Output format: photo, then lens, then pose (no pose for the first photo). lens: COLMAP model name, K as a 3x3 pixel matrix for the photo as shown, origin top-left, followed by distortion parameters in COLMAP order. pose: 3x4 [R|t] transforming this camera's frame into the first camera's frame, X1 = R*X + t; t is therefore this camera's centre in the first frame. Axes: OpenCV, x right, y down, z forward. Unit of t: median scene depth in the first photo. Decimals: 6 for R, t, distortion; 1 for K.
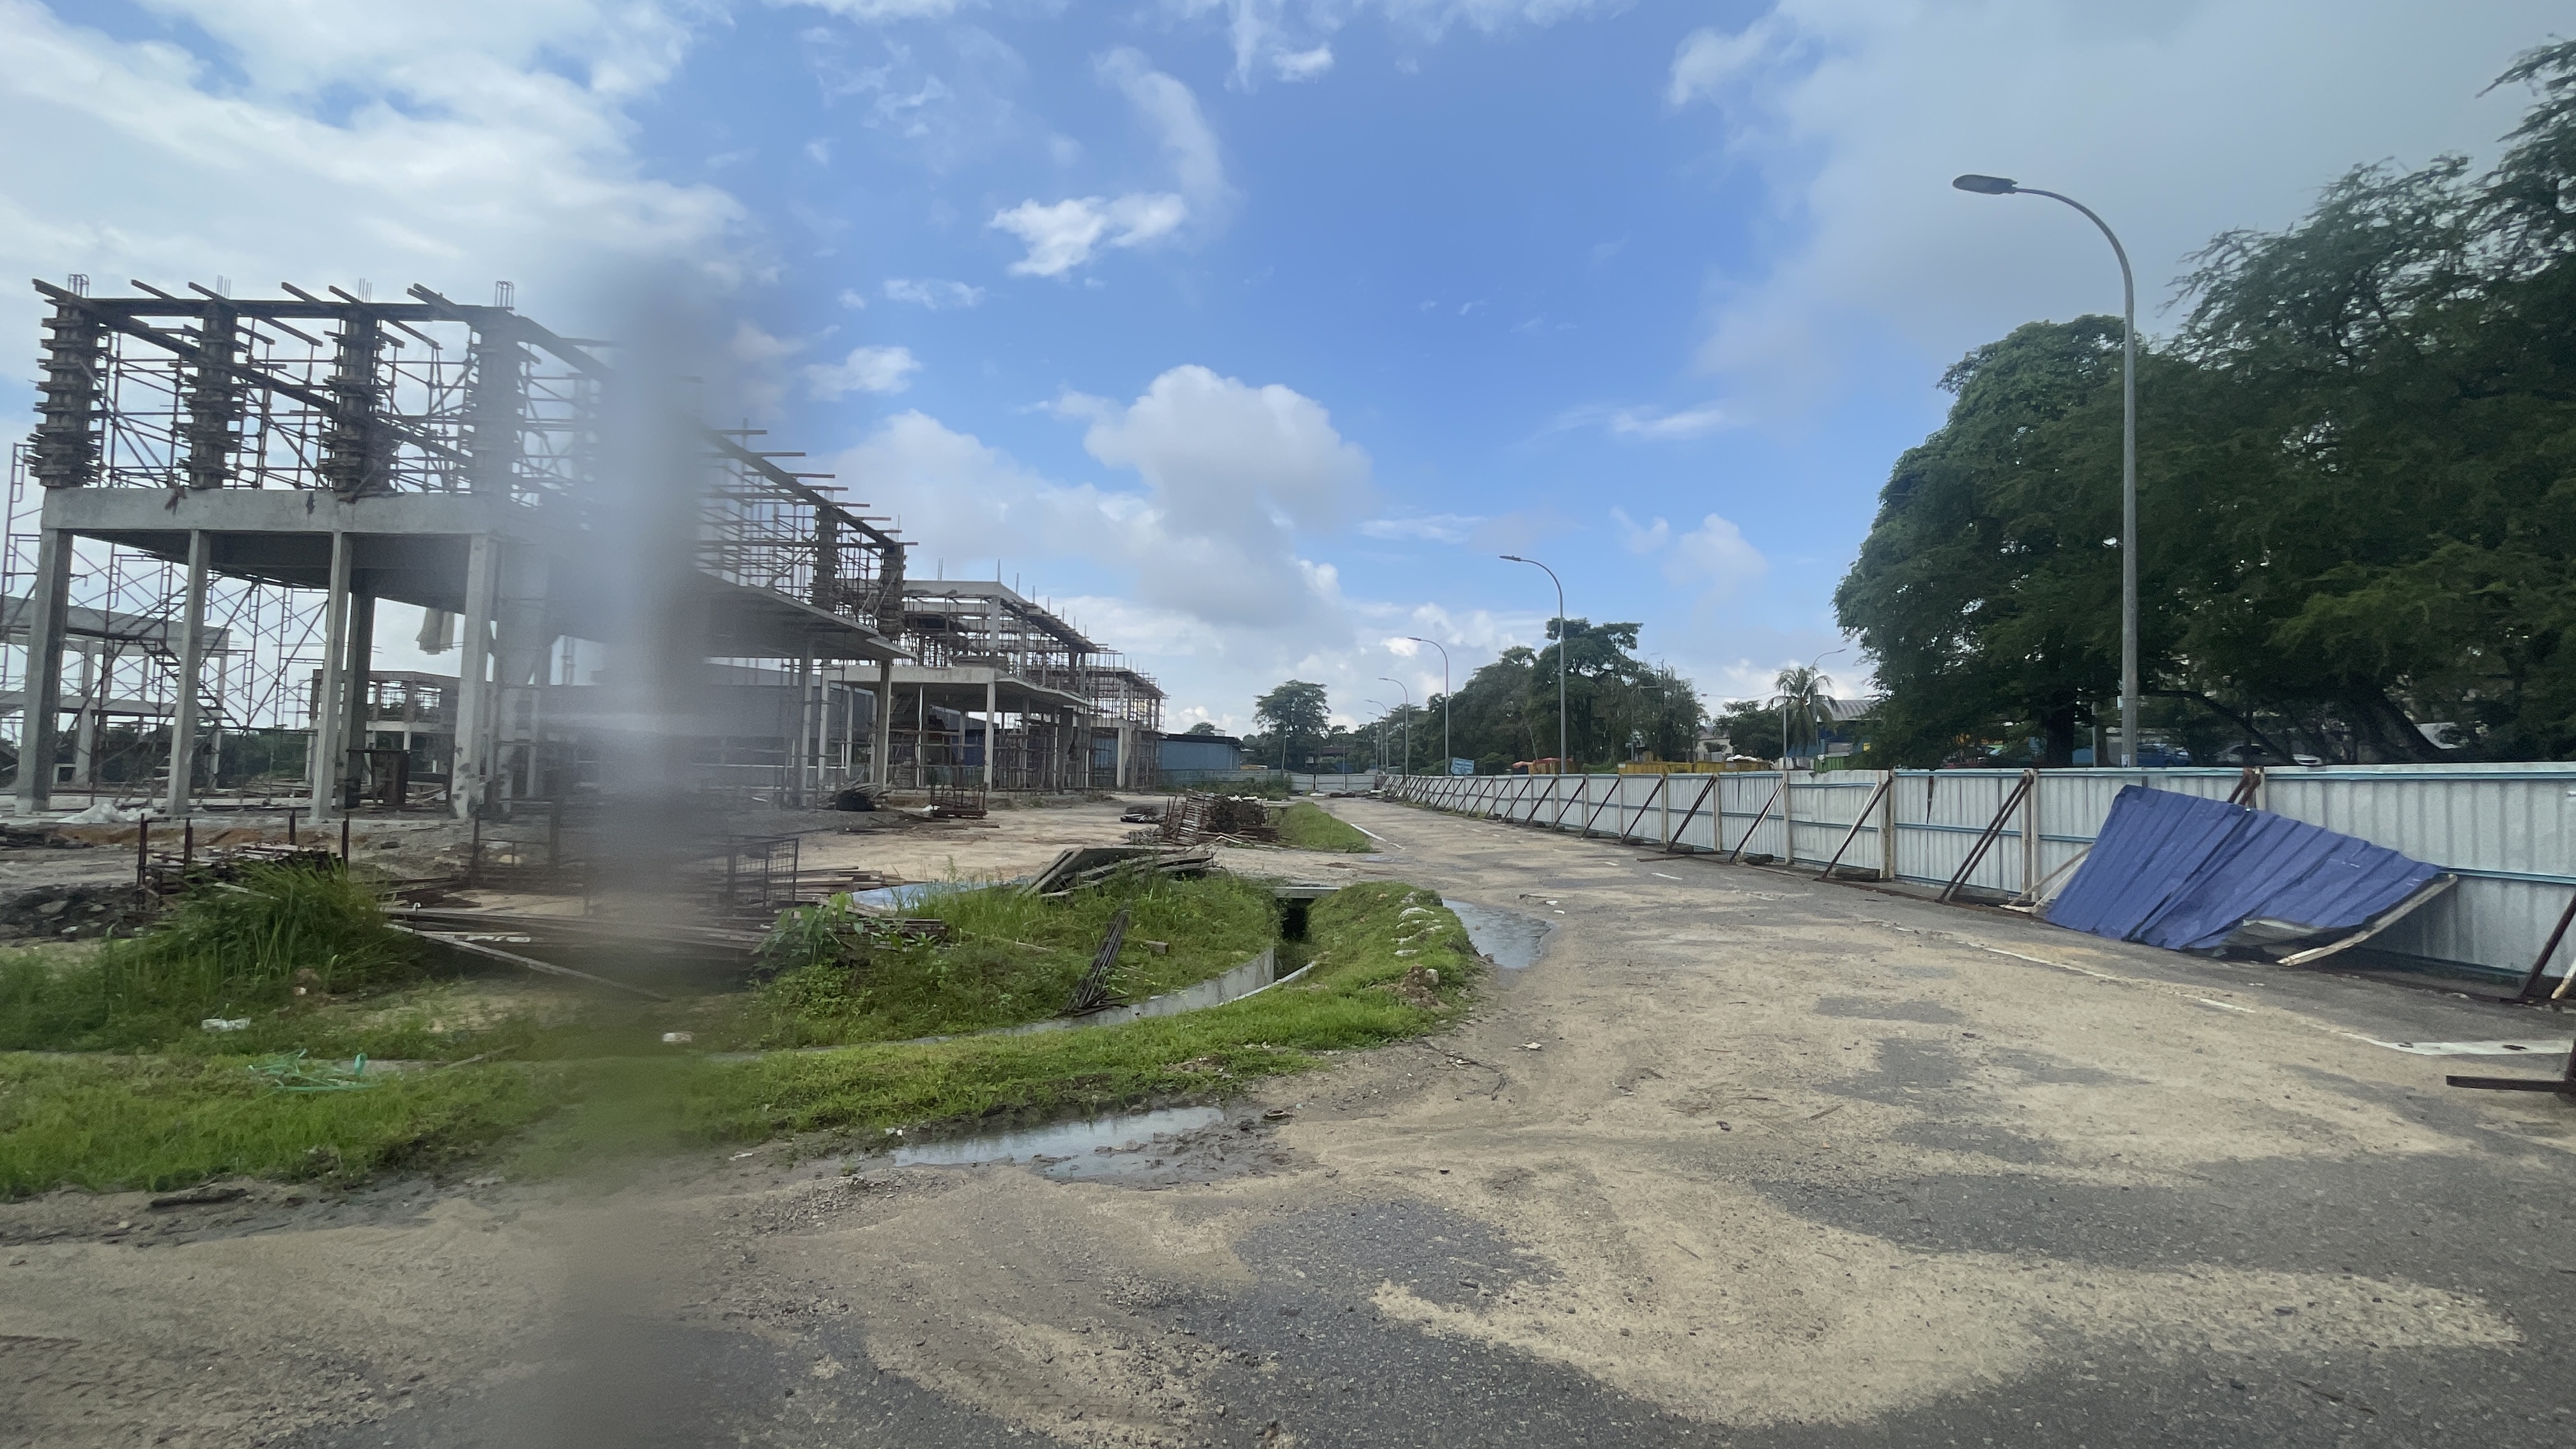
lens RADIAL K [[1043.2, 0, 1284.4], [0, 1043.2, 719.9], [0, 0, 1]] dist [0.001145, -0.000640]
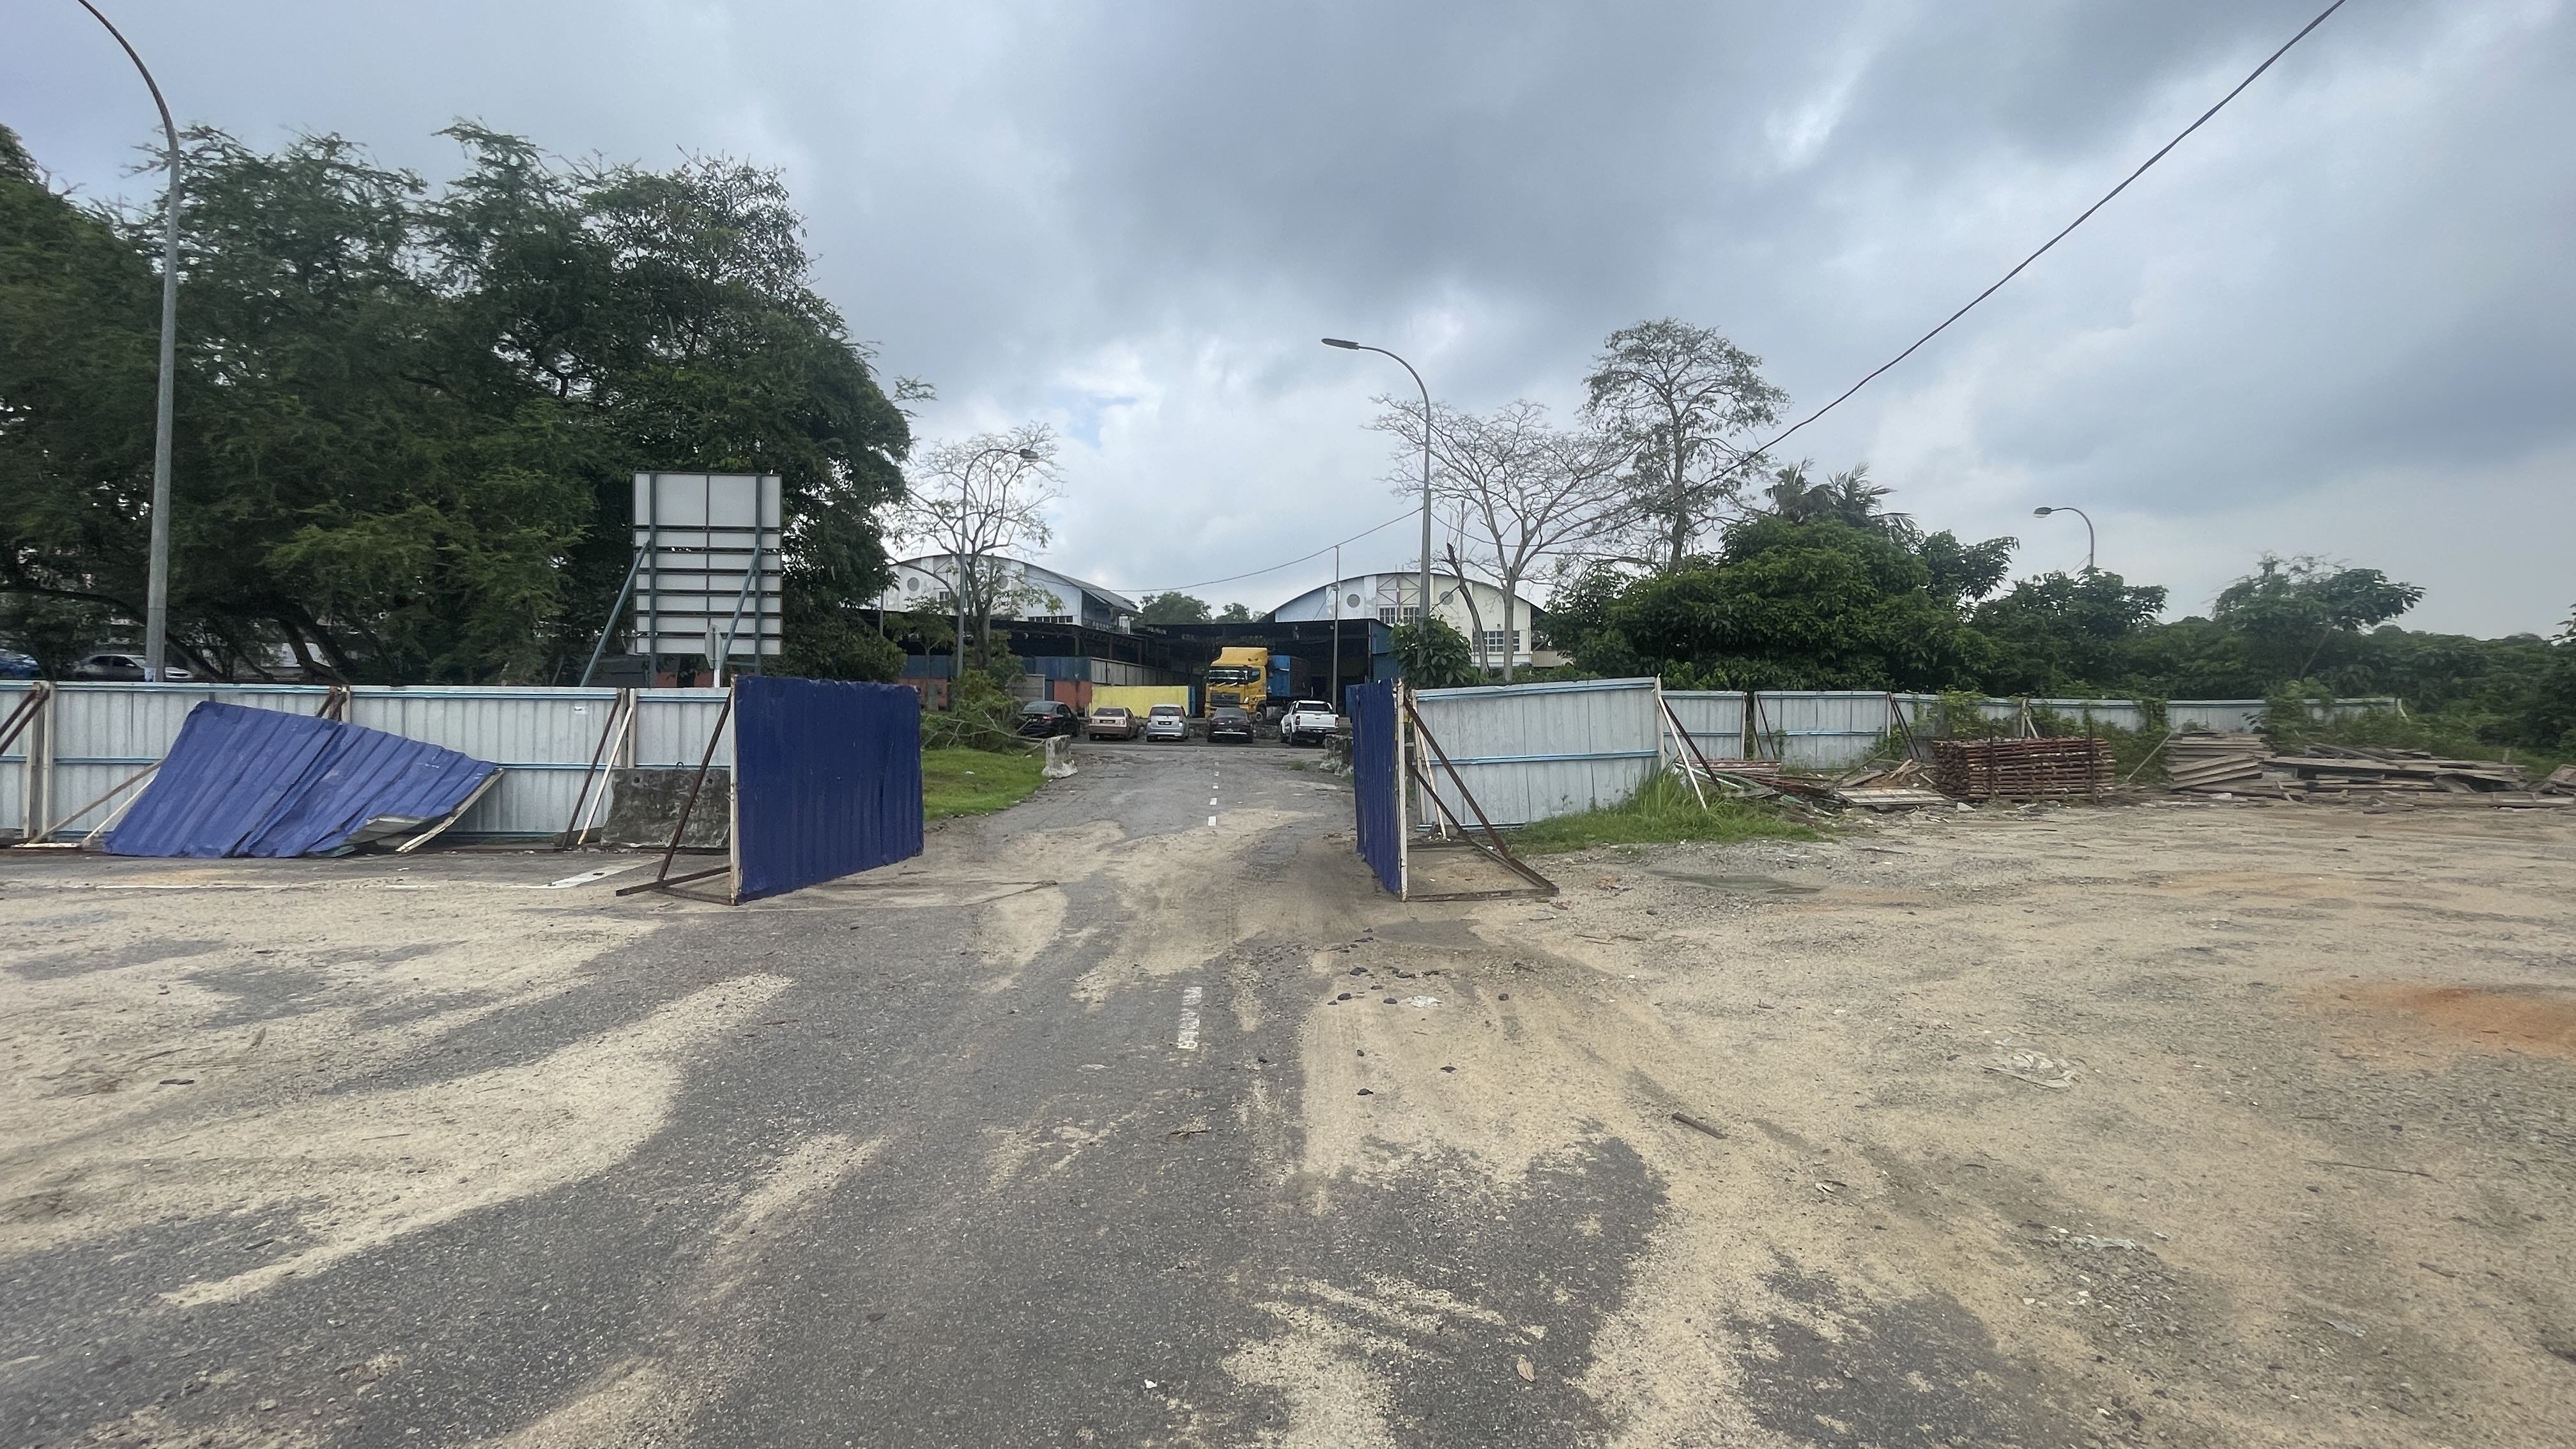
lens RADIAL K [[1043.2, 0, 1284.4], [0, 1043.2, 719.9], [0, 0, 1]] dist [0.001145, -0.000640]
pose [[-0.047606, -0.016957, 0.998722, -0.244405], [-0.064470, 0.997823, 0.013869, 0.001529], [-0.996783, -0.063728, -0.048596, 0.052611]]
